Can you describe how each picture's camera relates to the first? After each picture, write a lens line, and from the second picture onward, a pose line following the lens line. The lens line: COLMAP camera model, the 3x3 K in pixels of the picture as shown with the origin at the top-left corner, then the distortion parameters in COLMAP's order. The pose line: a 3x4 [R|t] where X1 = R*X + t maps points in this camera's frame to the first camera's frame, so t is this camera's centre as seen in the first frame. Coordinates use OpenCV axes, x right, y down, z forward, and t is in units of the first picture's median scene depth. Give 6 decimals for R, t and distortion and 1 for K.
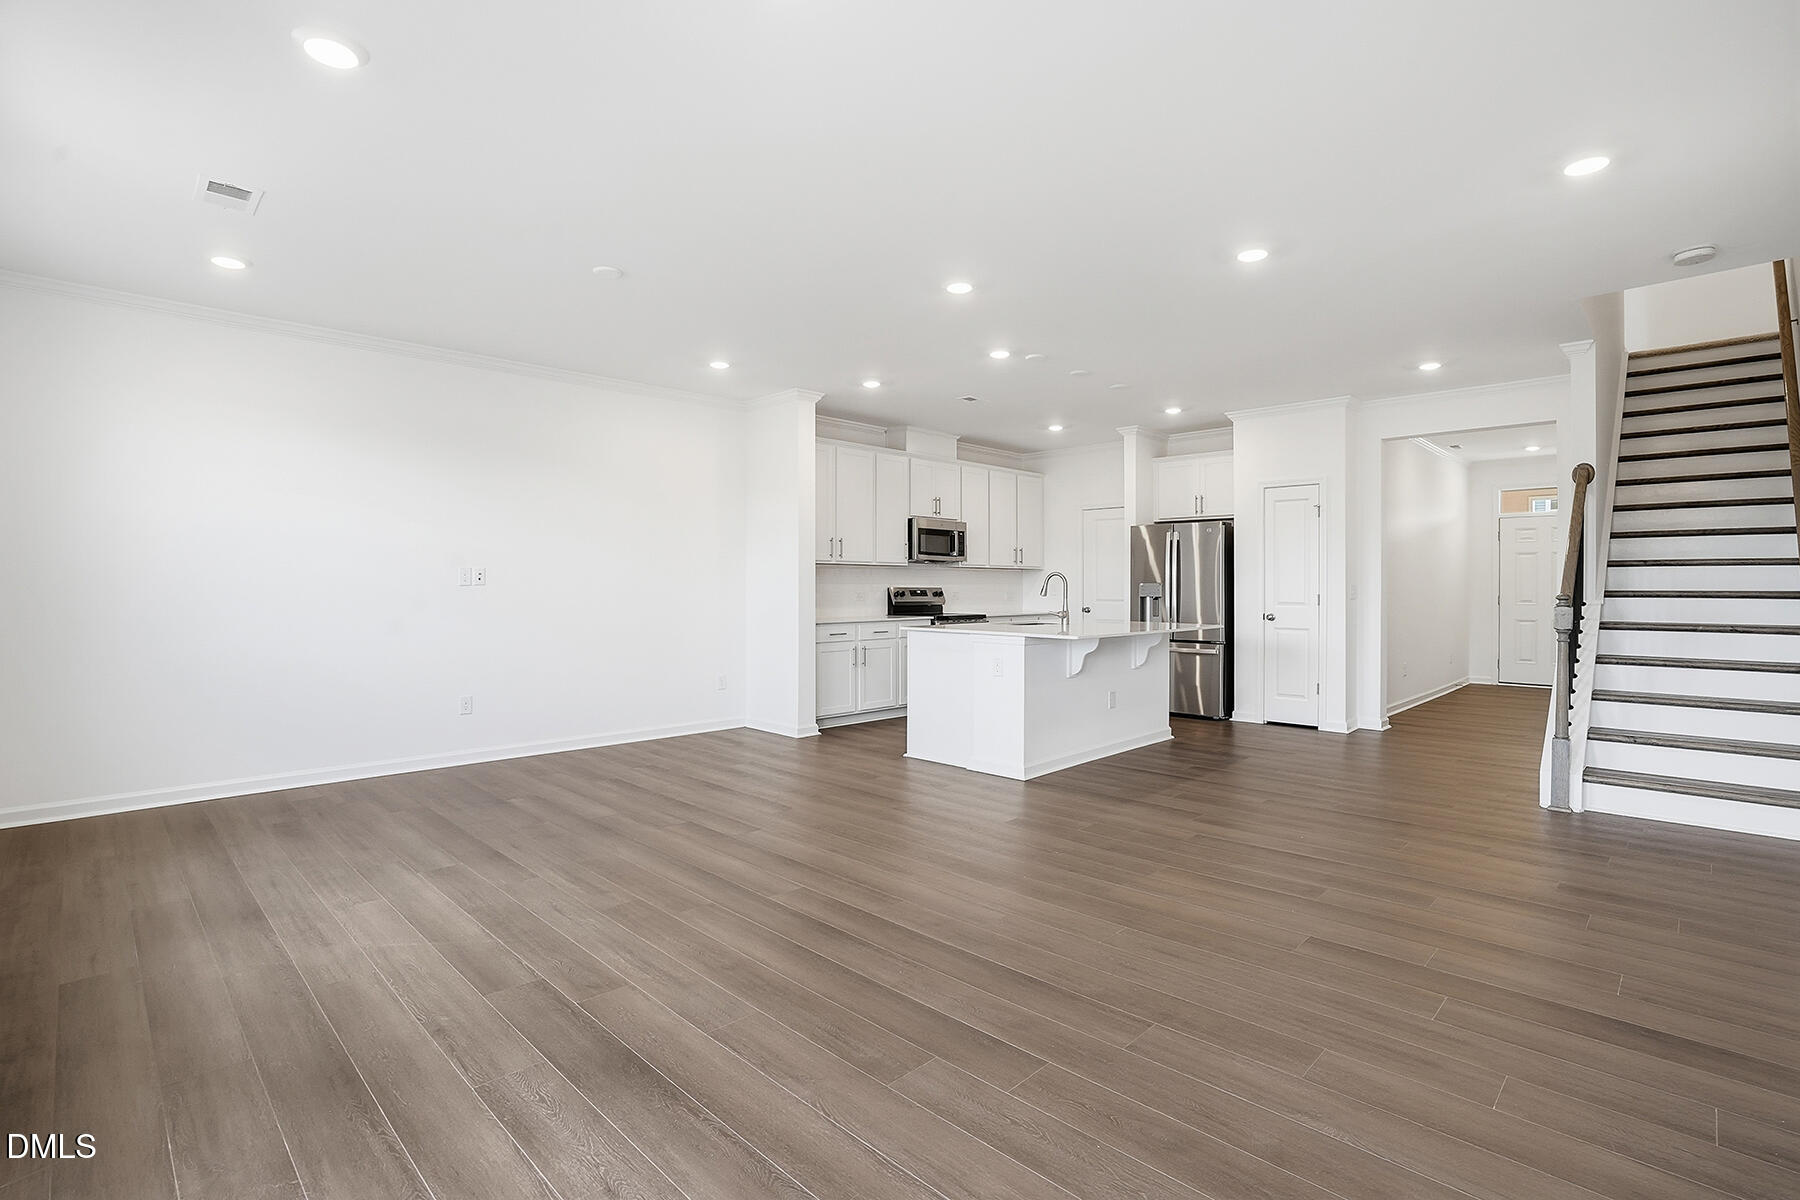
lens RADIAL K [[842.6, 0, 895.1], [0, 842.6, 585.6], [0, 0, 1]] dist [-0.042239, 0.006848]
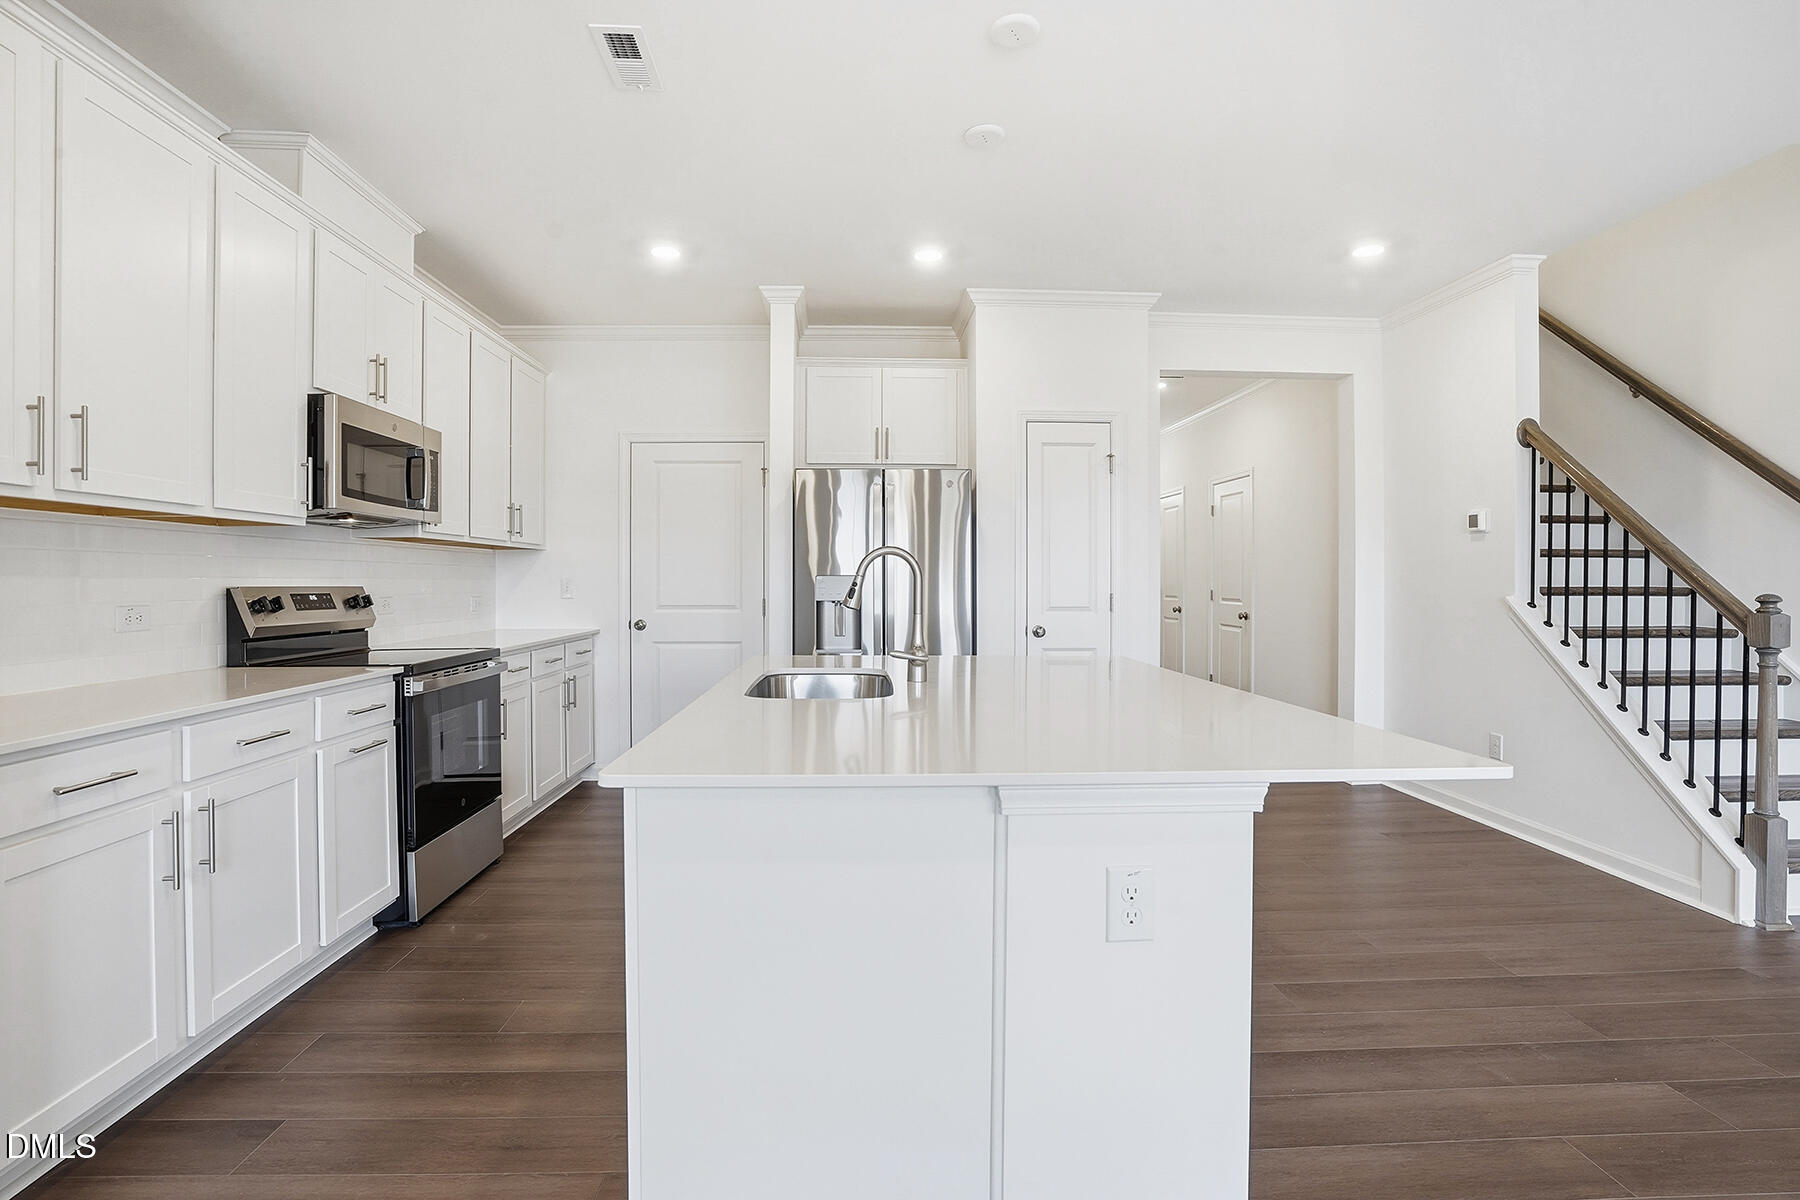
lens RADIAL K [[842.6, 0, 890.7], [0, 842.6, 581.4], [0, 0, 1]] dist [-0.042239, 0.006848]
pose [[0.680645, -0.003378, 0.732605, -0.071222], [0.001093, 0.999993, 0.003595, -0.001256], [-0.732612, -0.001646, 0.680644, 0.569926]]
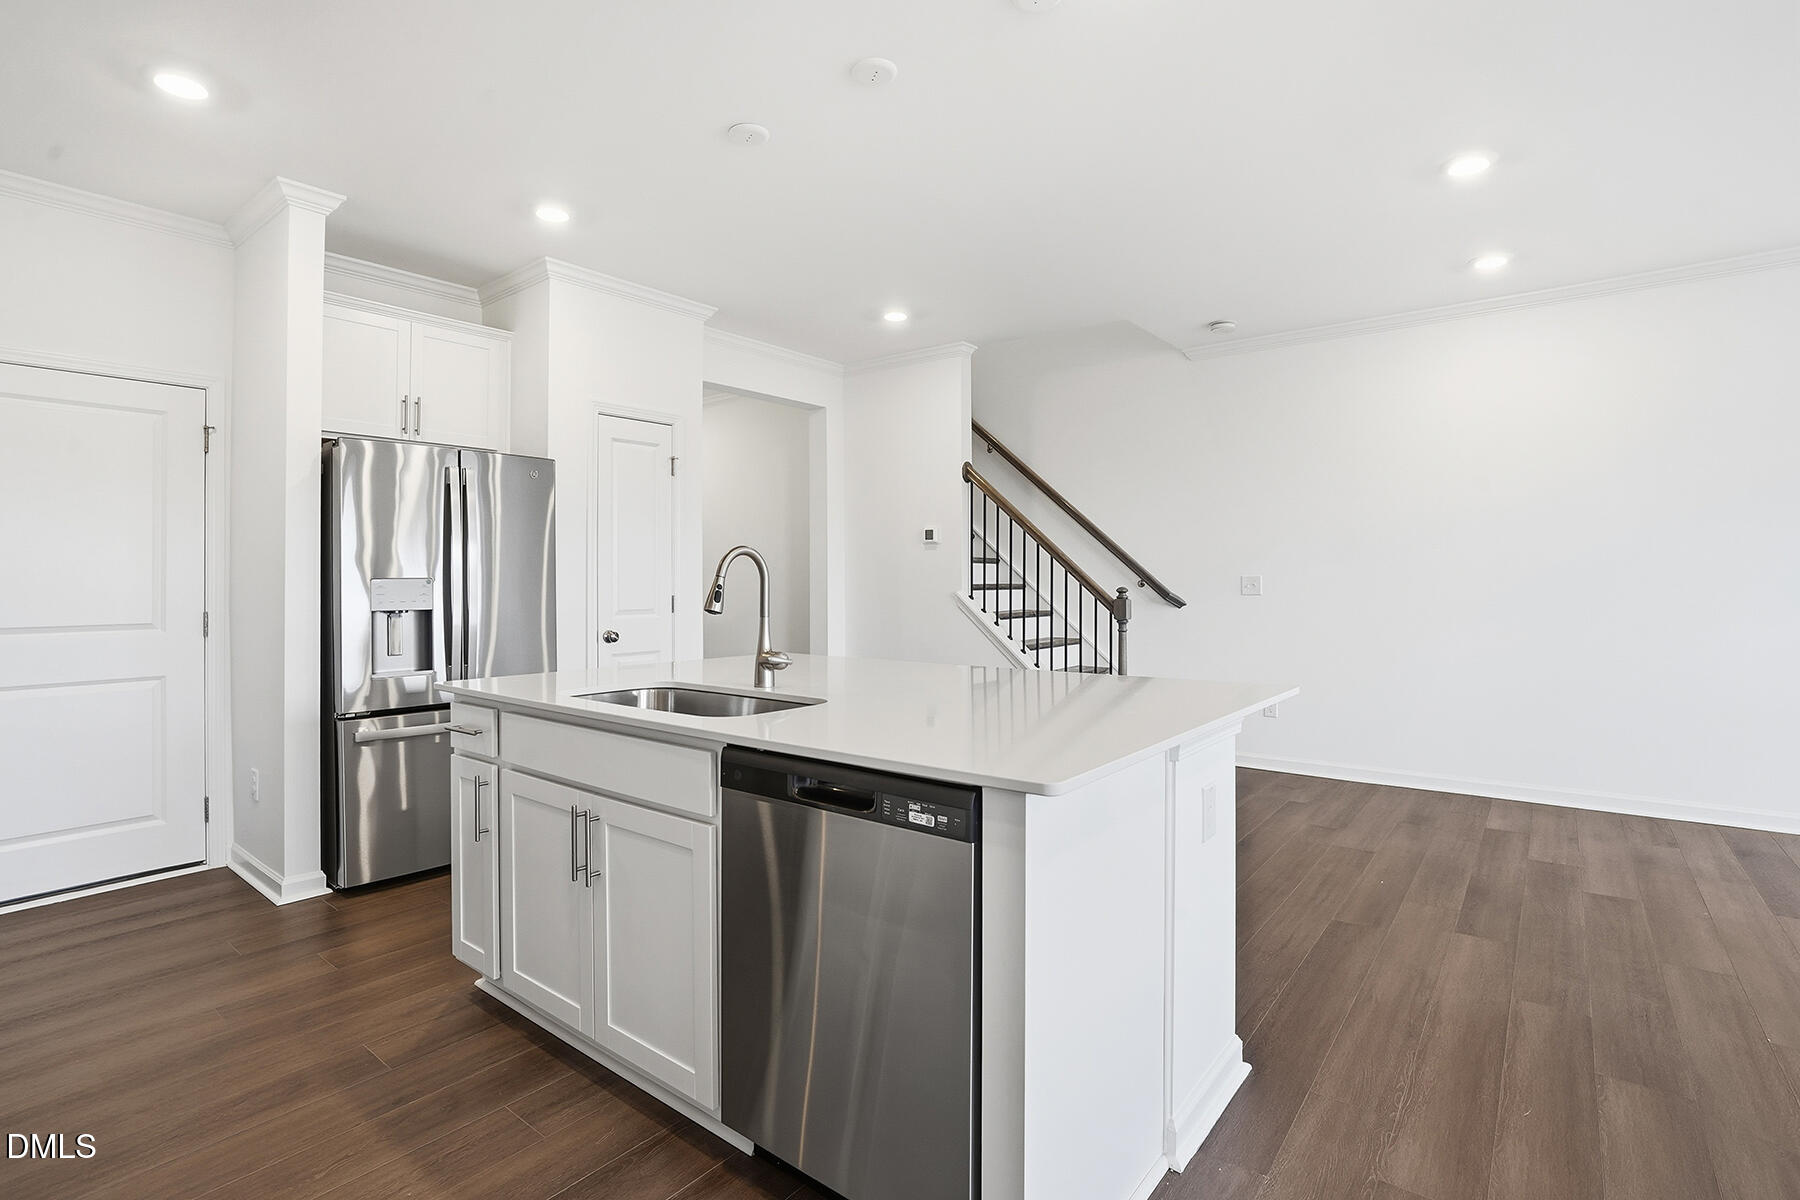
lens RADIAL K [[842.6, 0, 891.3], [0, 842.6, 568.3], [0, 0, 1]] dist [-0.042239, 0.006848]
pose [[-0.092094, 0.010480, 0.995695, -0.137672], [0.007007, 0.999927, -0.009877, -0.002381], [-0.995726, 0.006067, -0.092160, 0.755364]]
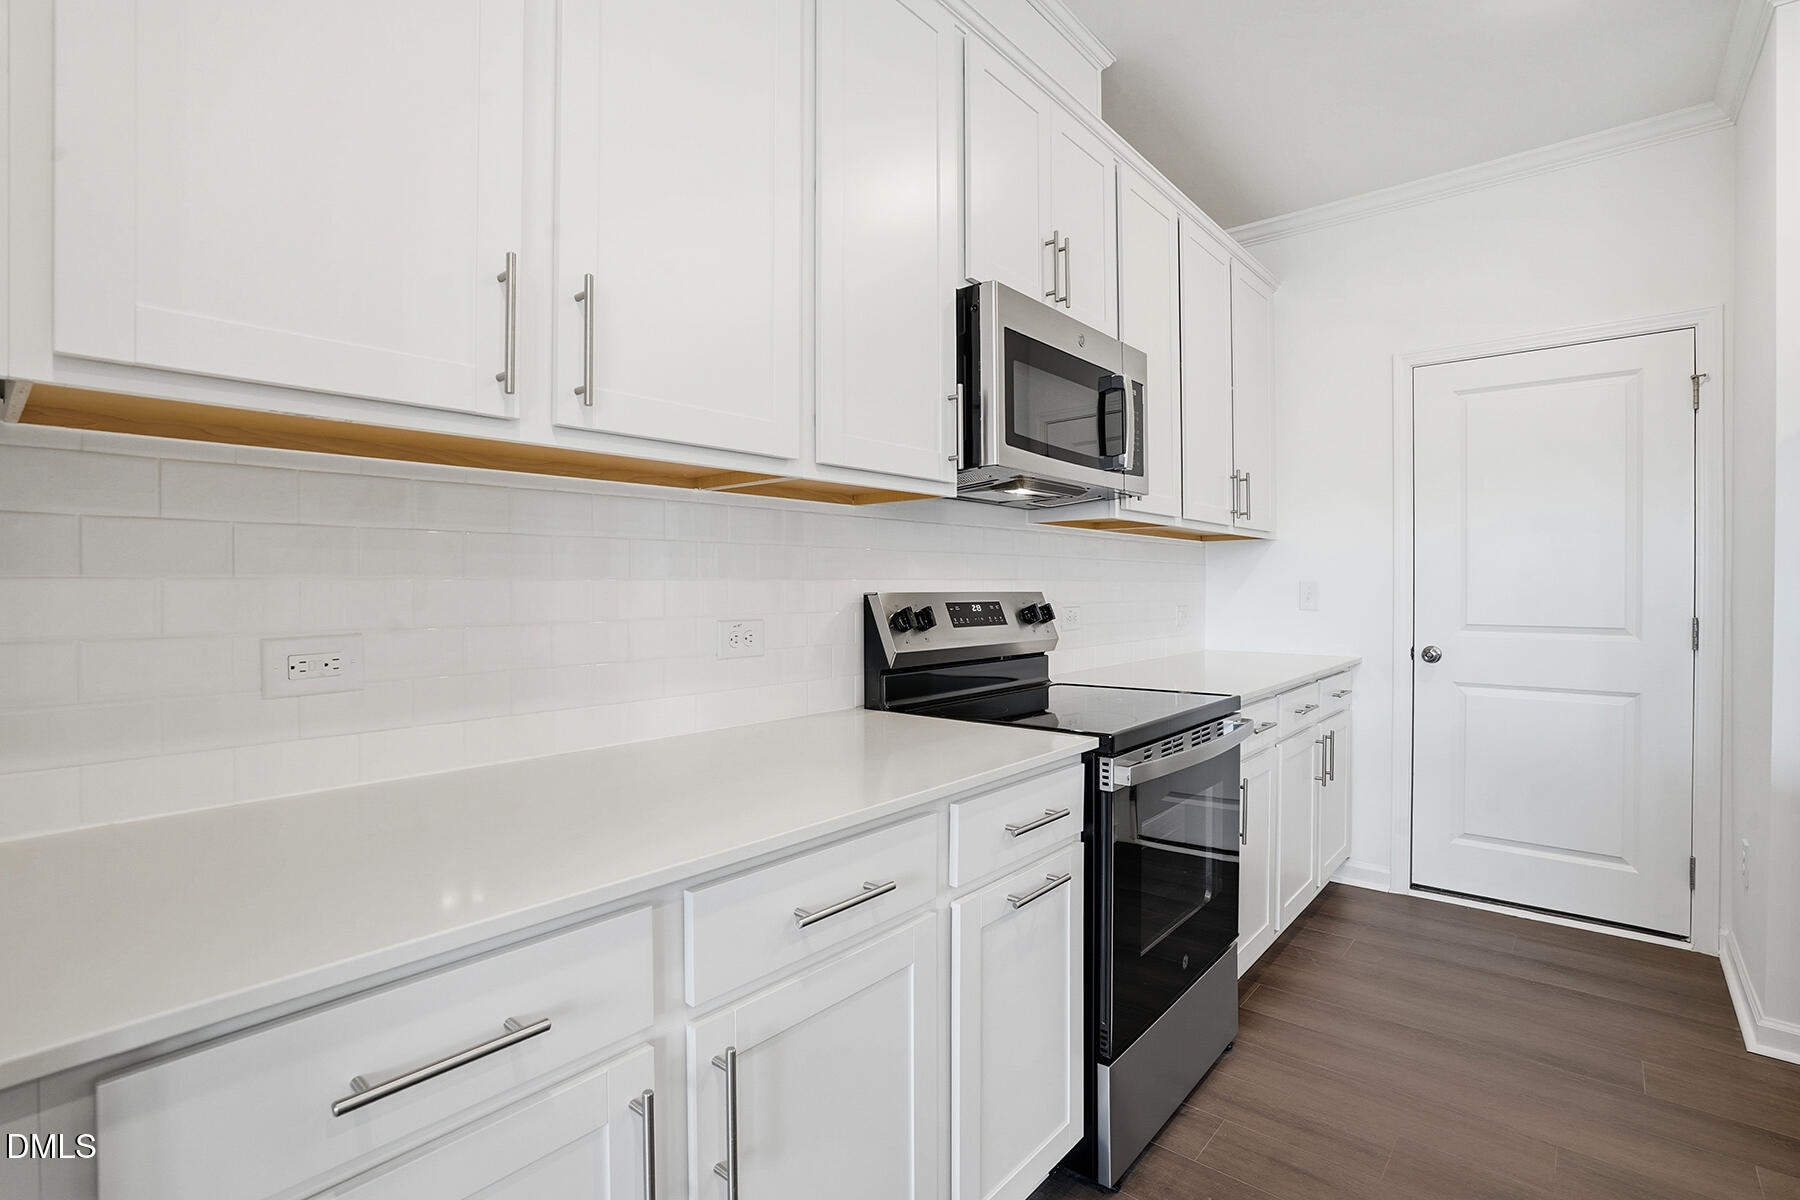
lens RADIAL K [[842.6, 0, 869.4], [0, 842.6, 583.9], [0, 0, 1]] dist [-0.042239, 0.006848]
pose [[0.999189, -0.002705, 0.040180, -0.017260], [0.002686, 0.999996, 0.000544, -0.000765], [-0.040181, -0.000436, 0.999192, 0.760443]]
